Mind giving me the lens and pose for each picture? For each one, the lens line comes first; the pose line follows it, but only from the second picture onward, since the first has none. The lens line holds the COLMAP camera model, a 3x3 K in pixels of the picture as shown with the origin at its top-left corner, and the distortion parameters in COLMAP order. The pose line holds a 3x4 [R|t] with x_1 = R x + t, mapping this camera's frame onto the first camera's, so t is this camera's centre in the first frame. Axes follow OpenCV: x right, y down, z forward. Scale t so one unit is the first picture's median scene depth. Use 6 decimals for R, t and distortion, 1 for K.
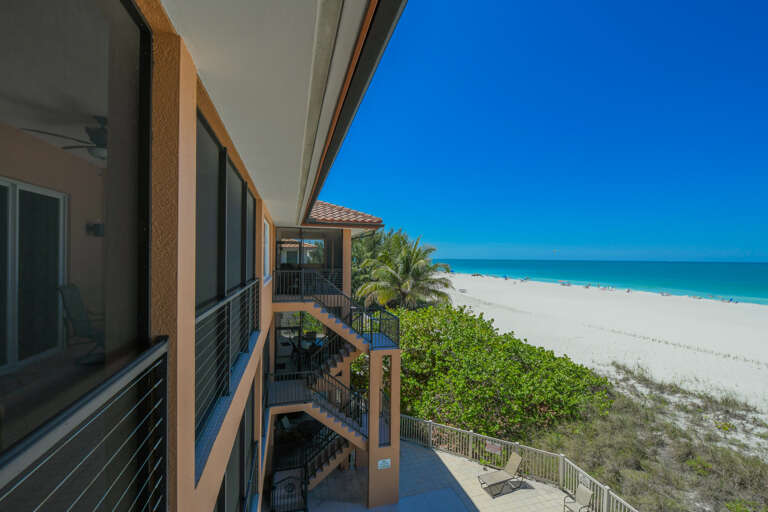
lens RADIAL K [[329.7, 0, 384.5], [0, 329.7, 255.1], [0, 0, 1]] dist [-0.003965, 0.000032]
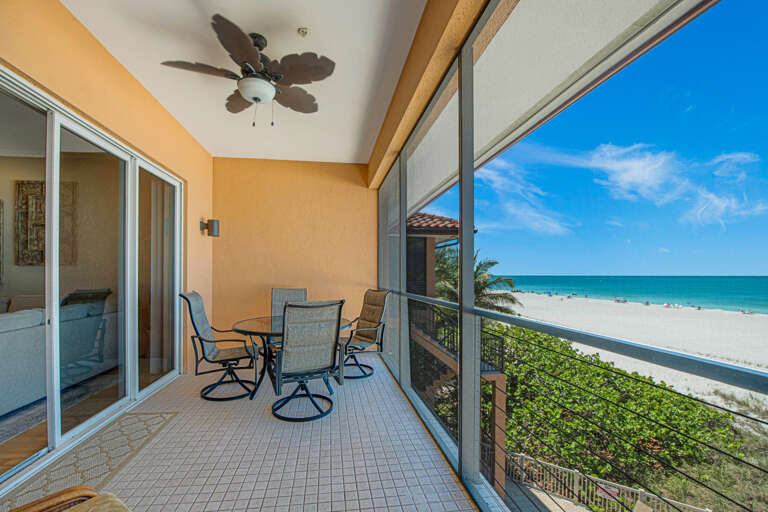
lens RADIAL K [[312.9, 0, 360.6], [0, 312.9, 273.1], [0, 0, 1]] dist [-0.012649, -0.001417]
pose [[0.987961, -0.010540, -0.154342, -0.127069], [0.010425, 0.999944, -0.001553, 0.013701], [0.154349, -0.000075, 0.988016, 0.094584]]
